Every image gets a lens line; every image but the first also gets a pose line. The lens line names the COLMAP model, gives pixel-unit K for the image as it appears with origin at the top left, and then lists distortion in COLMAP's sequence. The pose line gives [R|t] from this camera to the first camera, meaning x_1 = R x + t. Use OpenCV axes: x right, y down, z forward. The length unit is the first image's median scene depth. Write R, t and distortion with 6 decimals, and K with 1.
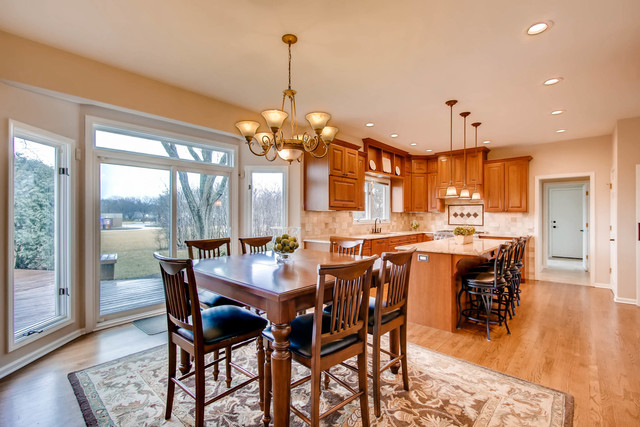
lens RADIAL K [[298.9, 0, 318.1], [0, 298.9, 213.6], [0, 0, 1]] dist [0.002401, -0.000483]
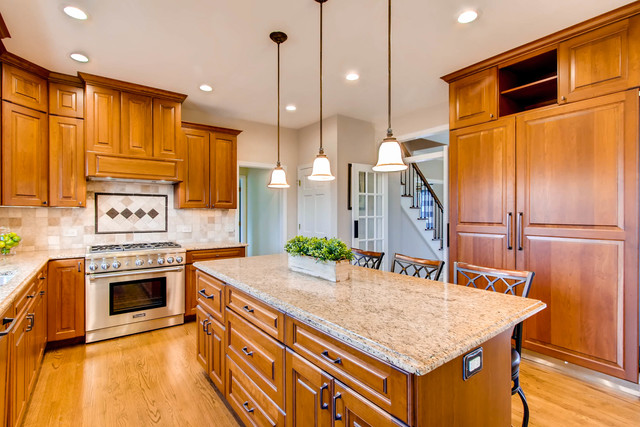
lens RADIAL K [[298.9, 0, 317.3], [0, 298.9, 212.6], [0, 0, 1]] dist [0.002401, -0.000483]
pose [[0.199112, -0.002514, 0.979973, 0.034651], [-0.005054, 0.999981, 0.003592, -0.000502], [-0.979964, -0.005667, 0.199096, 0.612915]]
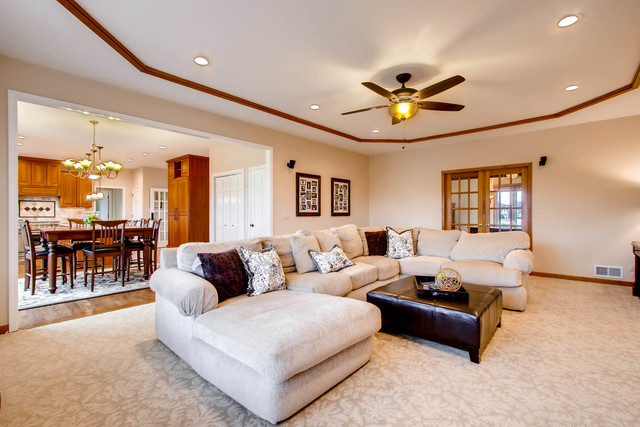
lens RADIAL K [[298.9, 0, 323.0], [0, 298.9, 213.5], [0, 0, 1]] dist [0.002401, -0.000483]
pose [[-0.005952, -0.000216, 0.999982, -0.829892], [-0.005727, 0.999984, 0.000182, 0.017543], [-0.999966, -0.005726, -0.005954, -0.204894]]
